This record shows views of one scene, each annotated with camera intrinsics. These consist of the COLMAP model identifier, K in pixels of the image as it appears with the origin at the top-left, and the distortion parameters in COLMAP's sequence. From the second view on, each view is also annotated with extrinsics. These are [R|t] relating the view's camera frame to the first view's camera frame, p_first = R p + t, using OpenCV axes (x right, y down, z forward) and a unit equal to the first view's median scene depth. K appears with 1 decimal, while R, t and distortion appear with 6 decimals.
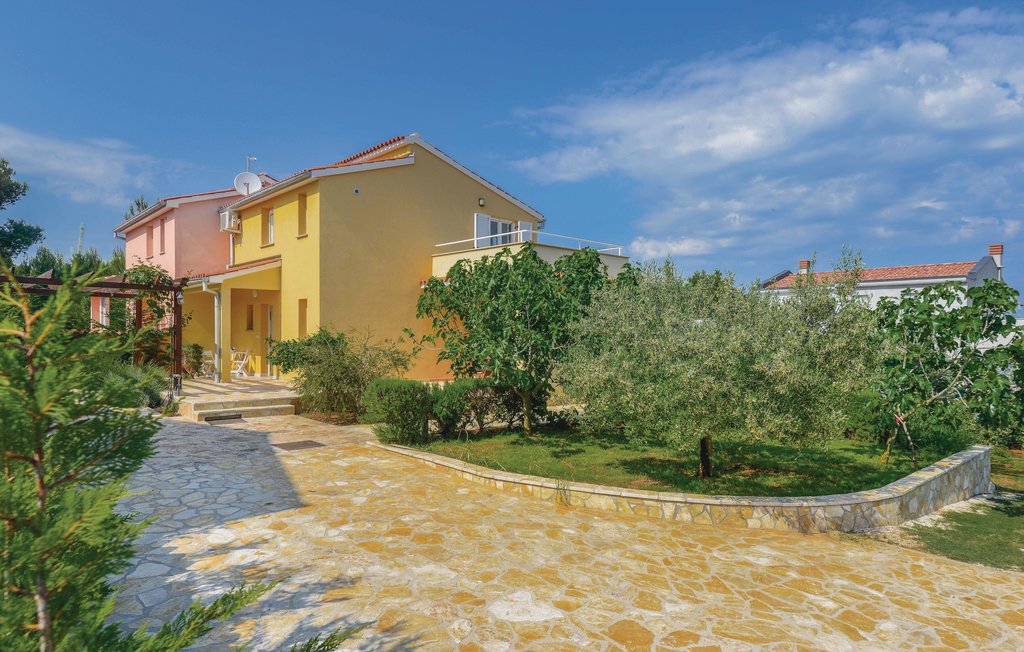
lens RADIAL K [[608.7, 0, 512.4], [0, 608.7, 329.3], [0, 0, 1]] dist [0.001719, -0.000113]
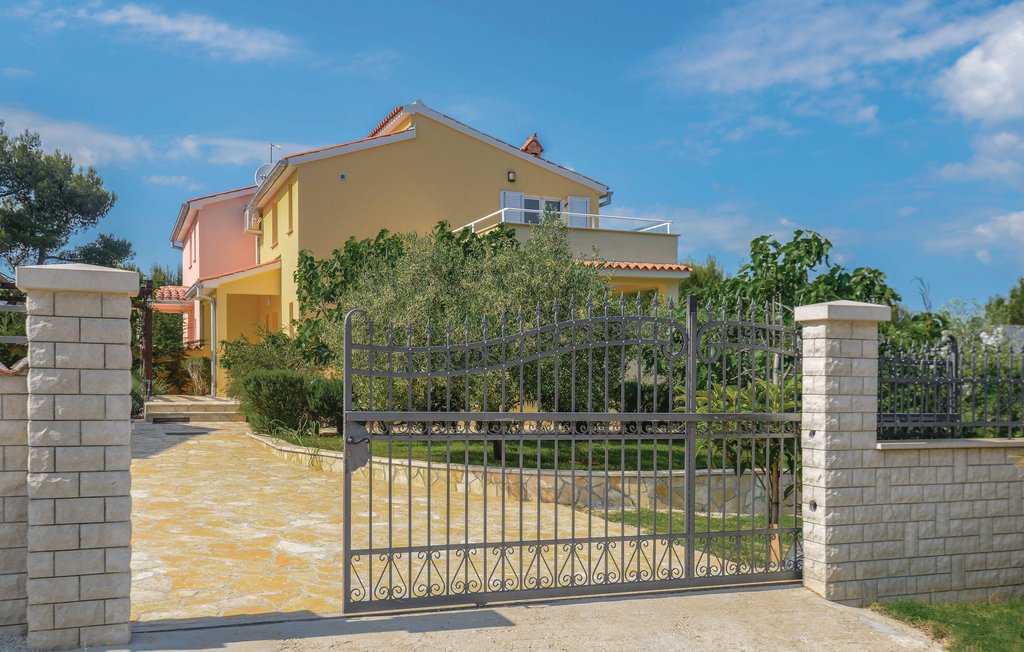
lens RADIAL K [[1006.0, 0, 511.3], [0, 1006.0, 325.8], [0, 0, 1]] dist [-0.005498, 0.000000]
pose [[0.928579, -0.024116, -0.370352, 0.454261], [0.003146, 0.998362, -0.057121, 0.062675], [0.371123, 0.051876, 0.927134, -0.209423]]
